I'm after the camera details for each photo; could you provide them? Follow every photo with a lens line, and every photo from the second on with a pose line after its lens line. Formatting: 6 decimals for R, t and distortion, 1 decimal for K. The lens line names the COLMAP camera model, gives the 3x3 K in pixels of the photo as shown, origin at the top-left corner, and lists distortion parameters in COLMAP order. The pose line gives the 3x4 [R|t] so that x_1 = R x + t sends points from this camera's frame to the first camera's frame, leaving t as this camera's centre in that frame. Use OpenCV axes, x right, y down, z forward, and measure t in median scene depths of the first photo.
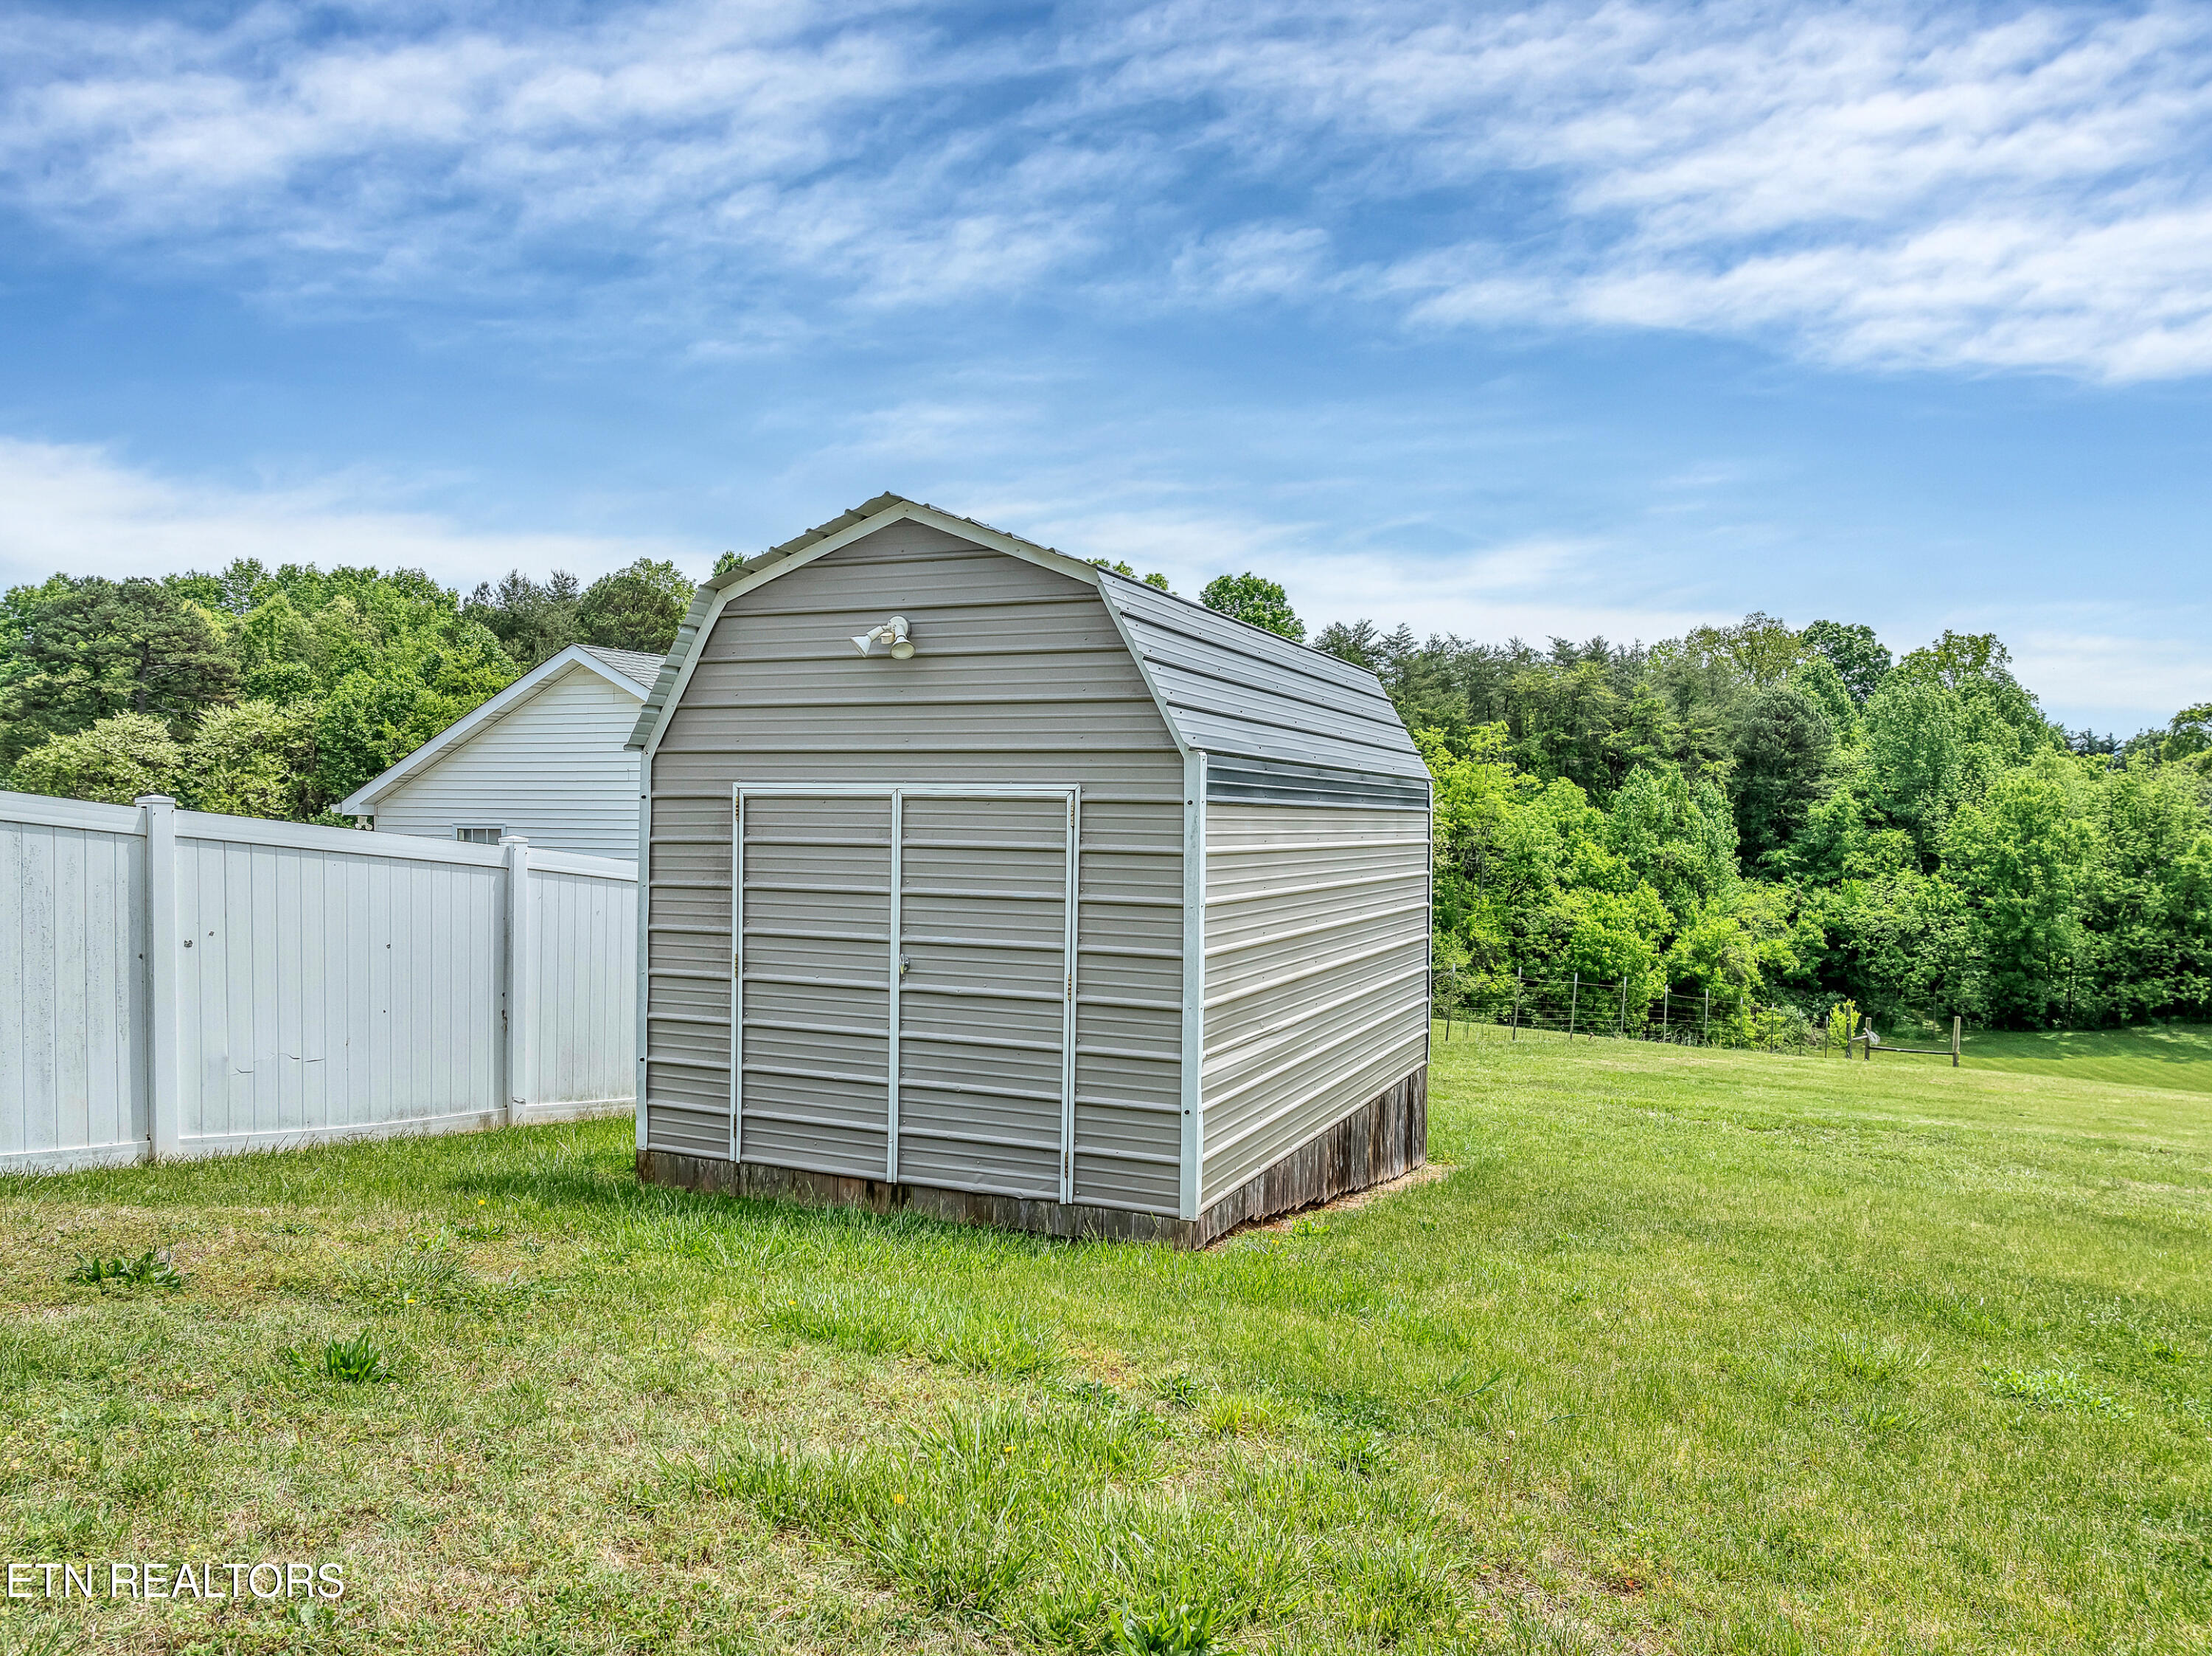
lens RADIAL K [[1617.0, 0, 1106.4], [0, 1617.0, 917.4], [0, 0, 1]] dist [-0.032842, 0.001791]
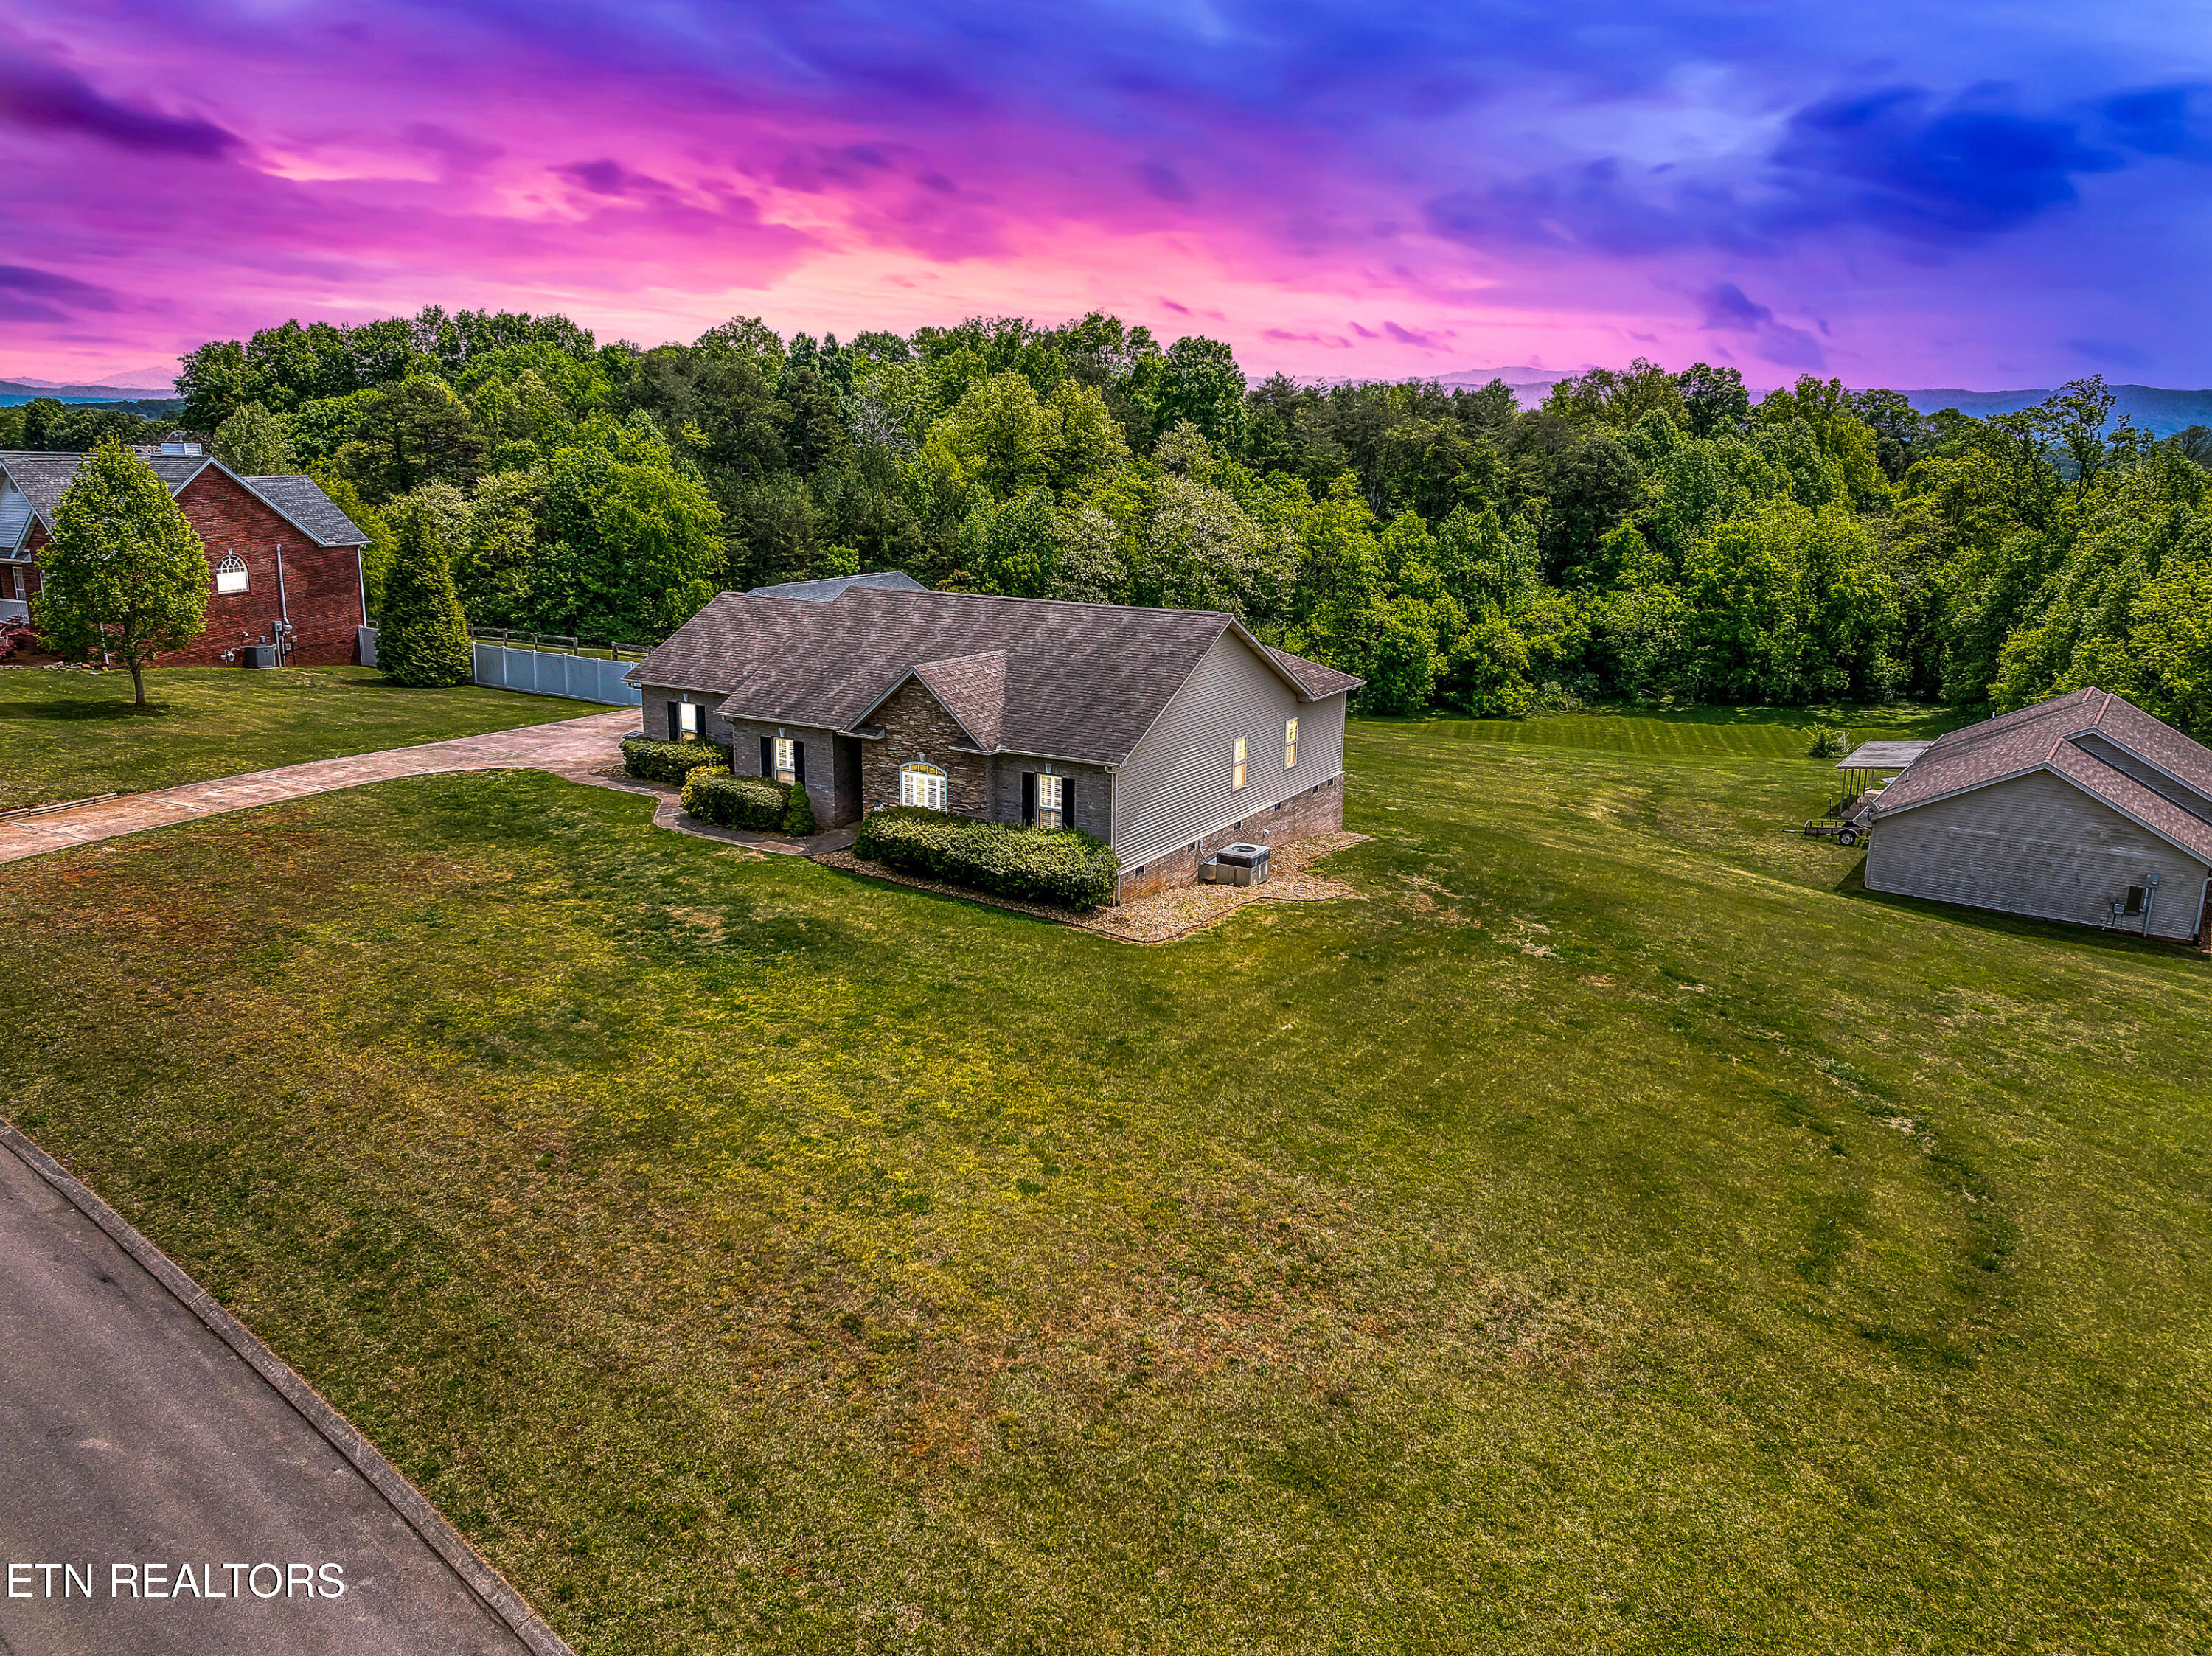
lens RADIAL K [[1642.0, 0, 1106.0], [0, 1642.0, 828.0], [0, 0, 1]] dist [-0.038499, 0.000003]
pose [[0.998575, 0.026502, -0.046327, 0.103852], [-0.018790, 0.987002, 0.159604, -0.040451], [0.049955, -0.158506, 0.986093, -0.453060]]
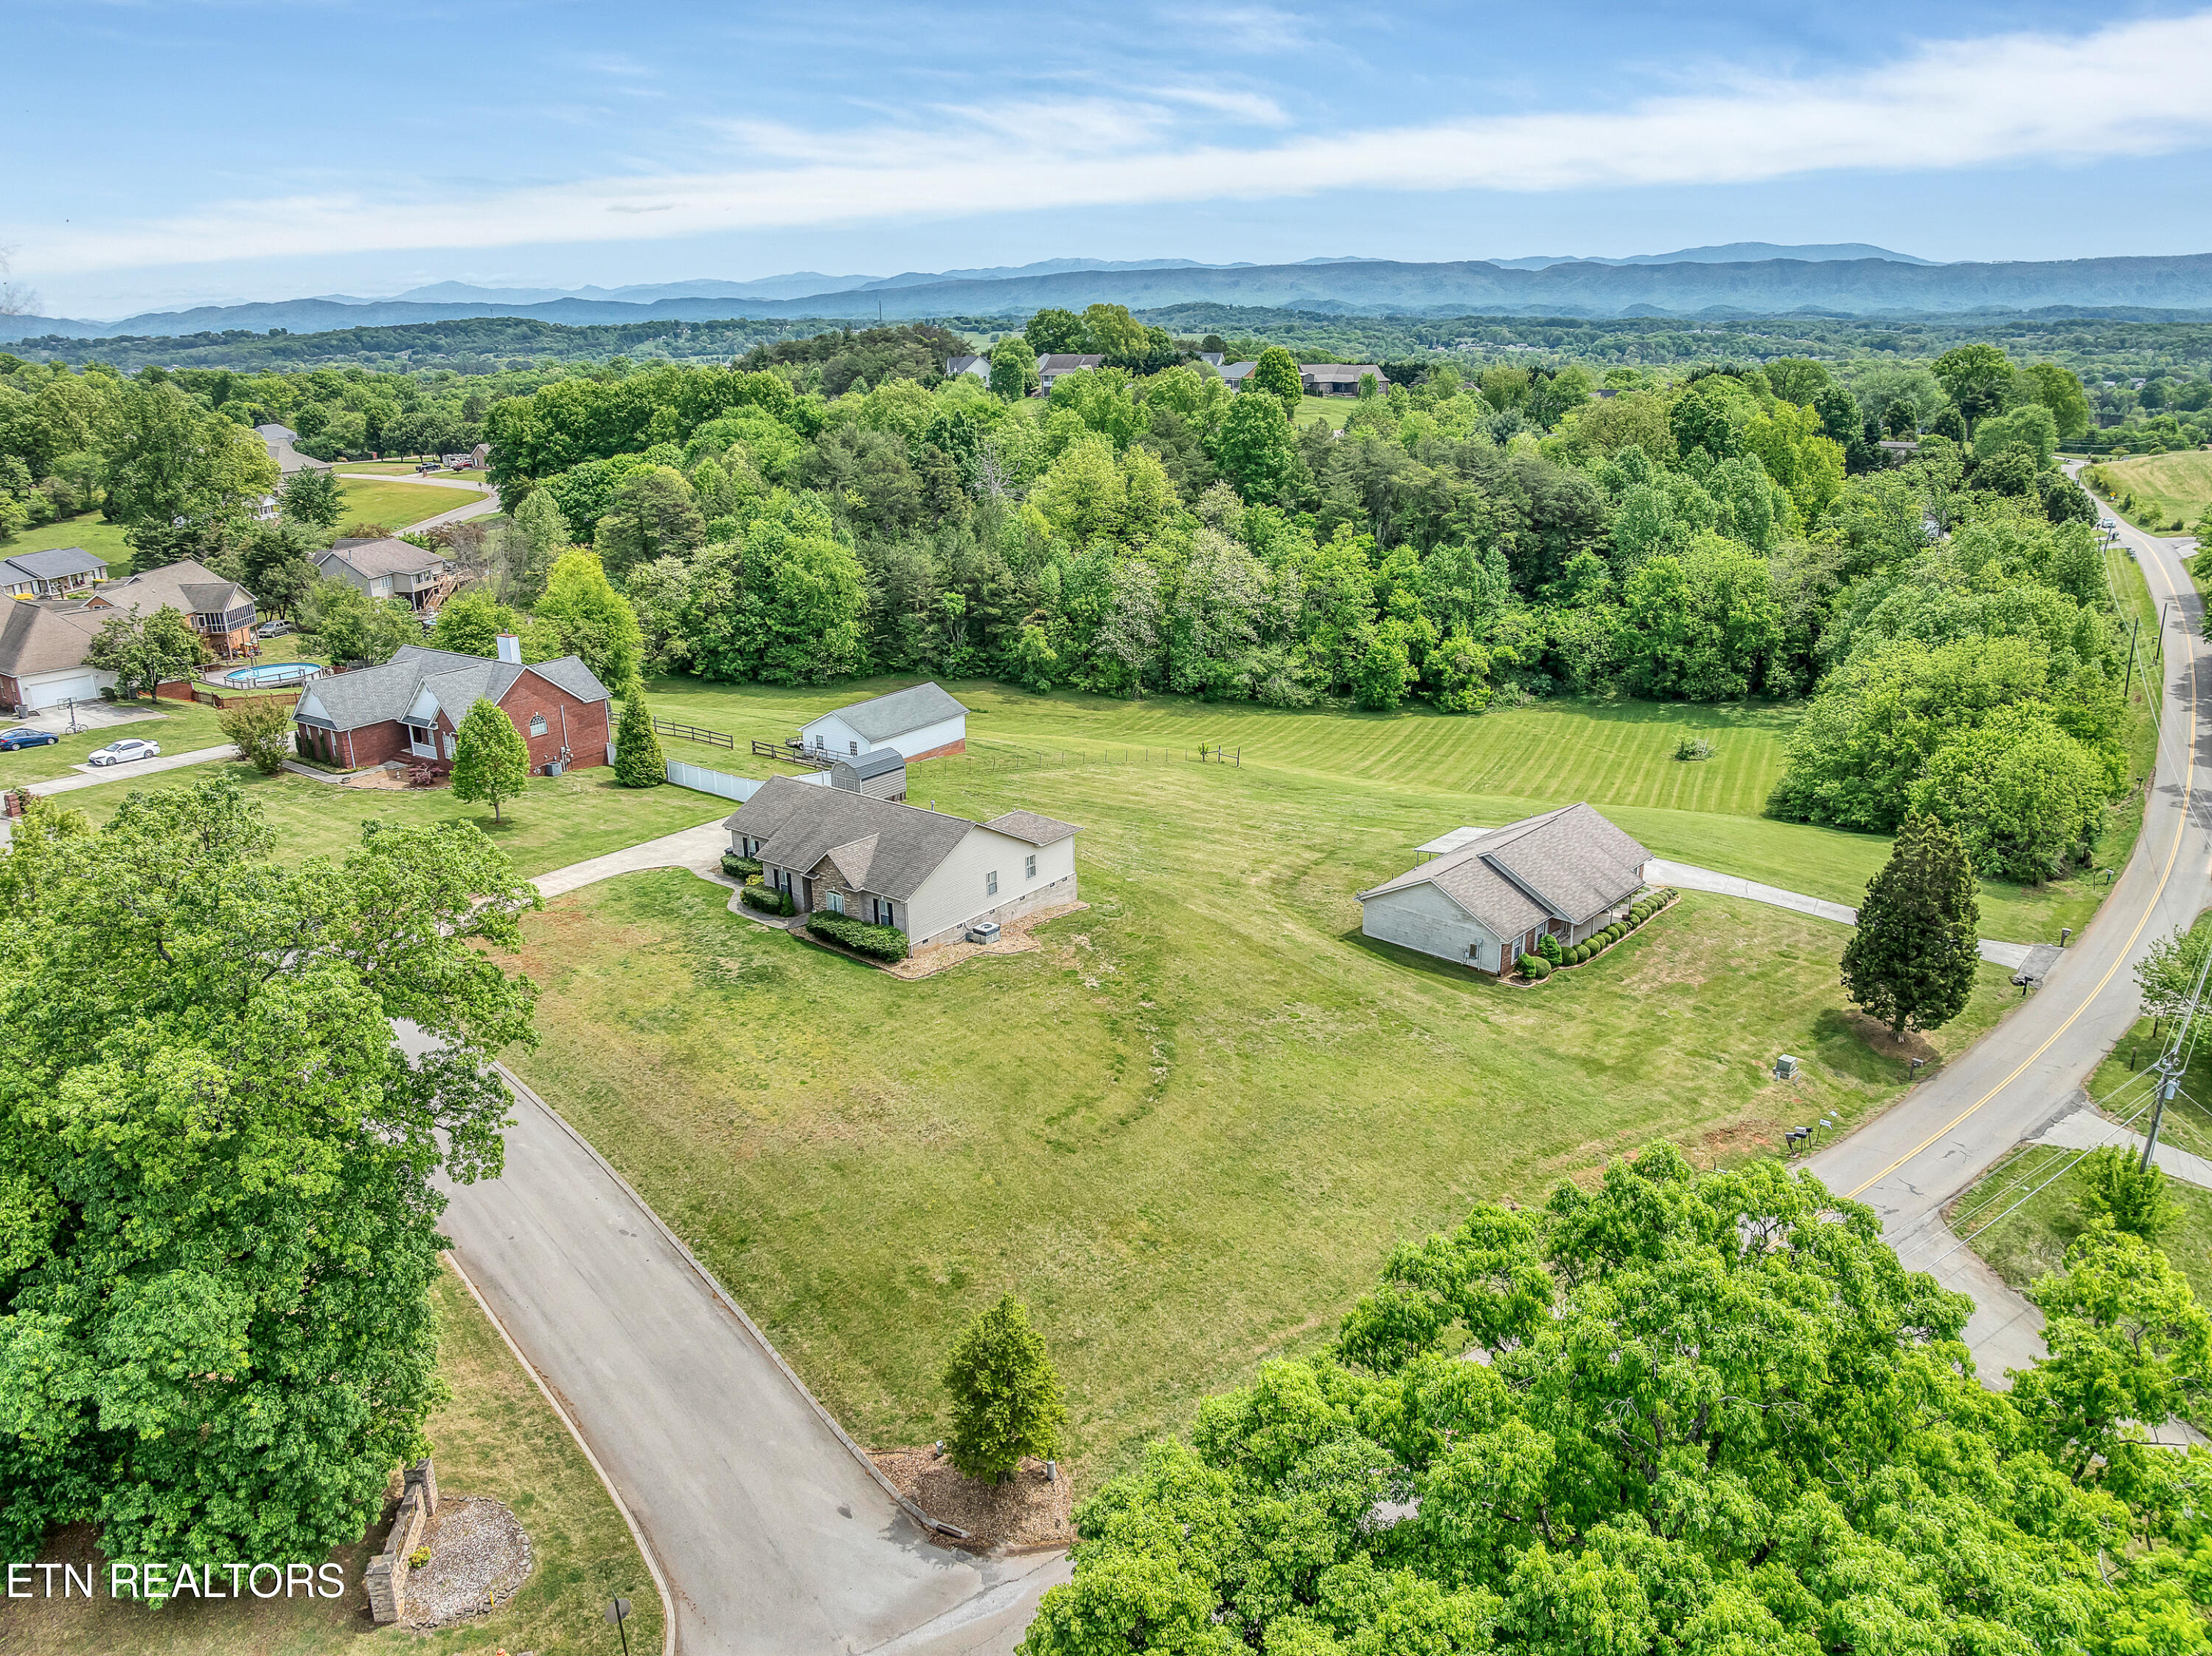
lens RADIAL K [[1535.0, 0, 1106.0], [0, 1535.0, 828.0], [0, 0, 1]] dist [-0.035853, 0.004080]
pose [[0.983901, 0.047109, -0.172392, 0.282172], [-0.005771, 0.972503, 0.232817, -0.183149], [0.178620, -0.228075, 0.957119, -0.751763]]
